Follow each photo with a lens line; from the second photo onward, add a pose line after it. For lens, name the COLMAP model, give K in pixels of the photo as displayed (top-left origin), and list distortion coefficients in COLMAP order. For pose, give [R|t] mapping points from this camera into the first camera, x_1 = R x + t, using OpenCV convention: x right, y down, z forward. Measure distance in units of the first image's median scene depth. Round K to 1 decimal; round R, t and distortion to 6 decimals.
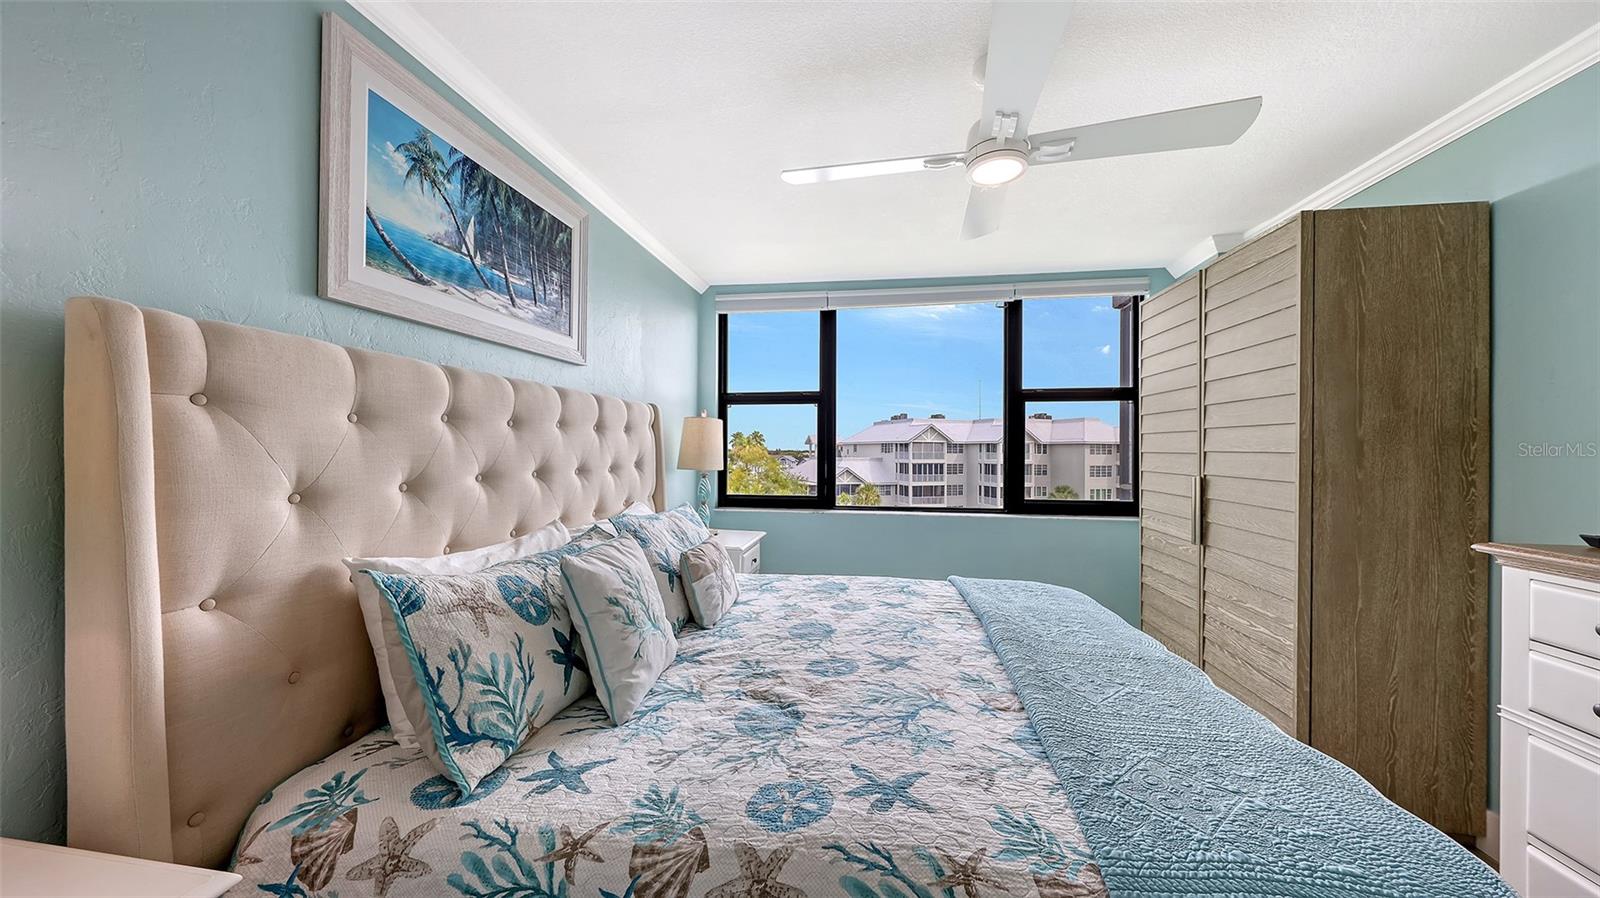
lens RADIAL K [[555.4, 0, 797.3], [0, 555.4, 444.1], [0, 0, 1]] dist [0.000365, -0.000037]
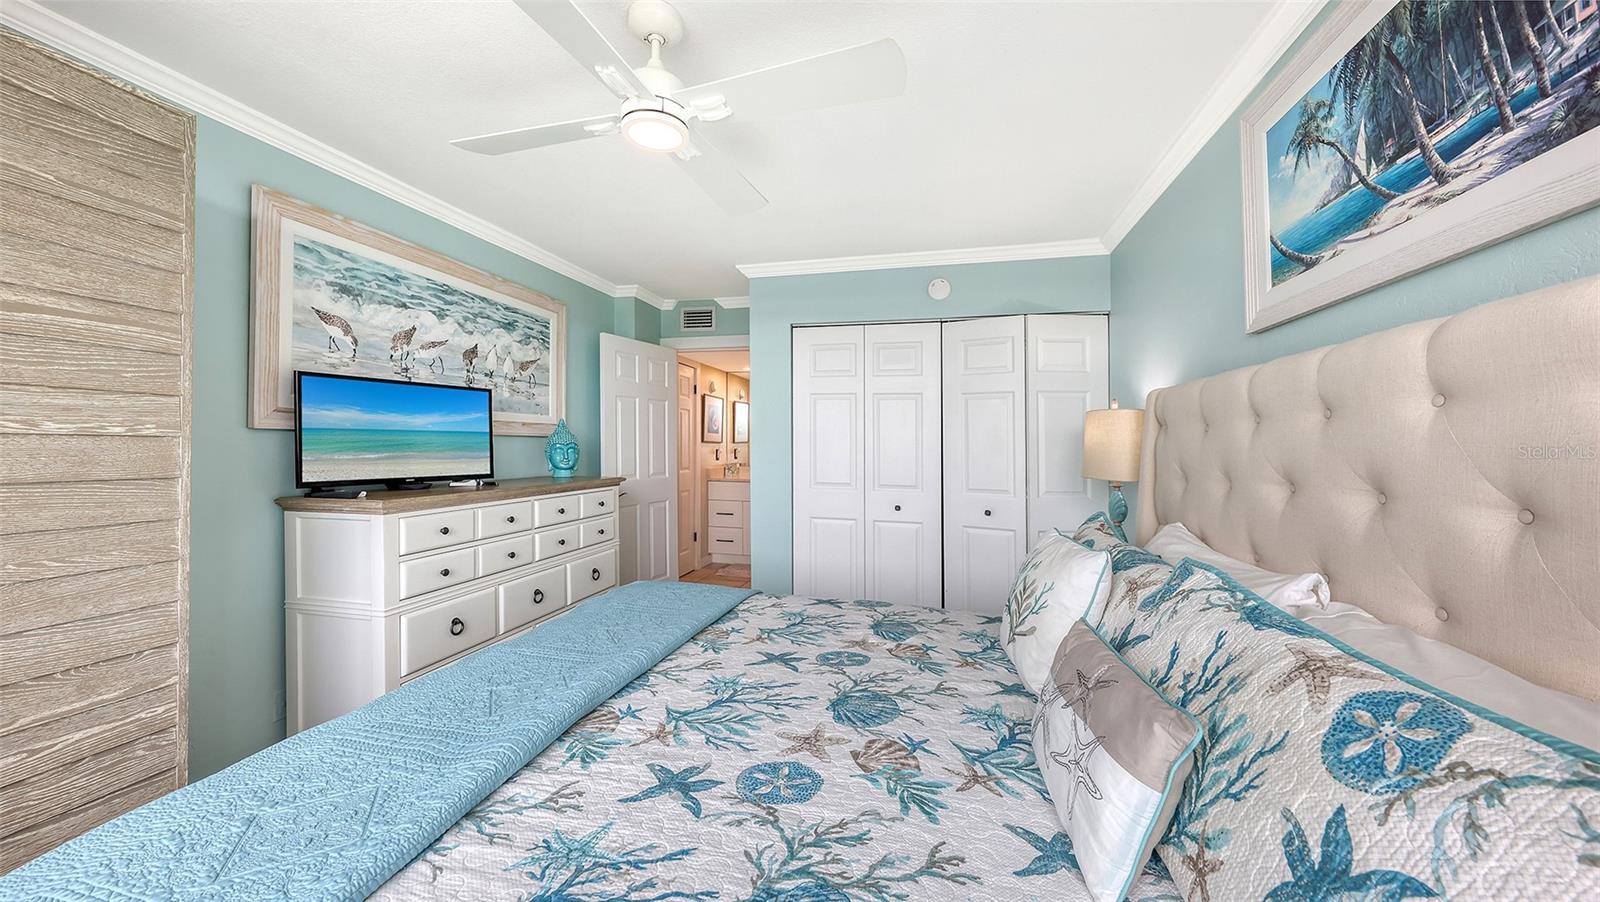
lens RADIAL K [[550.9, 0, 794.1], [0, 550.9, 437.6], [0, 0, 1]] dist [0.009446, -0.003375]
pose [[-0.995748, -0.018016, 0.090337, 0.057121], [-0.020317, 0.999491, -0.024615, 0.020670], [-0.089848, -0.026346, -0.995607, 1.762418]]
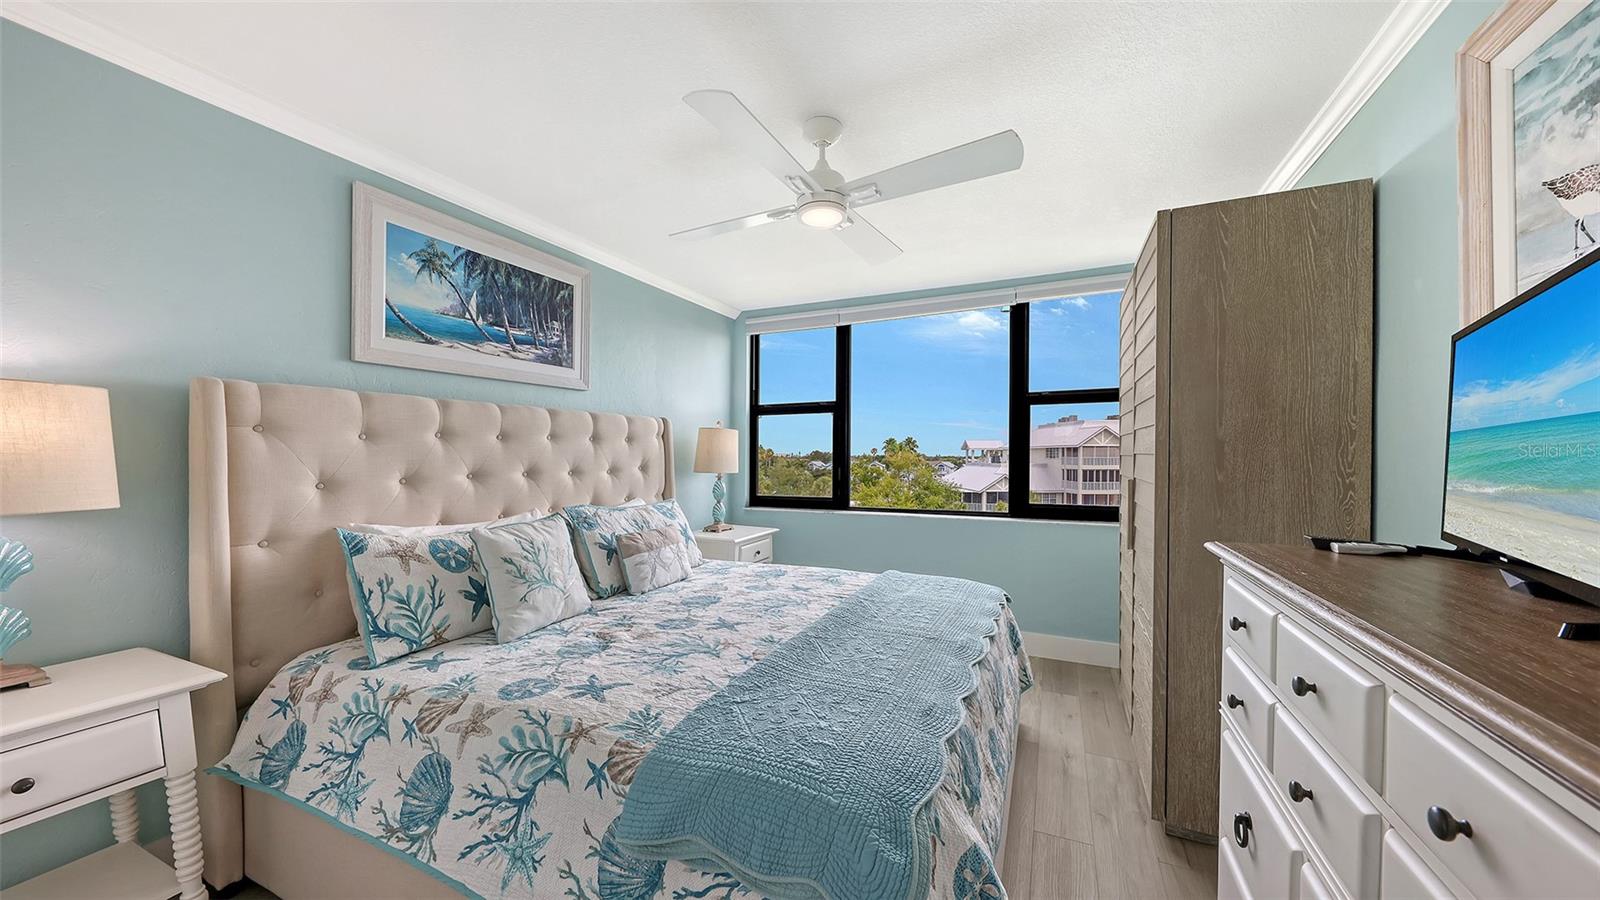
lens RADIAL K [[558.1, 0, 804.3], [0, 558.1, 446.6], [0, 0, 1]] dist [0.002726, -0.001341]
pose [[0.963107, -0.010876, -0.268900, 0.605928], [0.009072, 0.999927, -0.007947, 0.004349], [0.268966, 0.005214, 0.963135, -0.142772]]
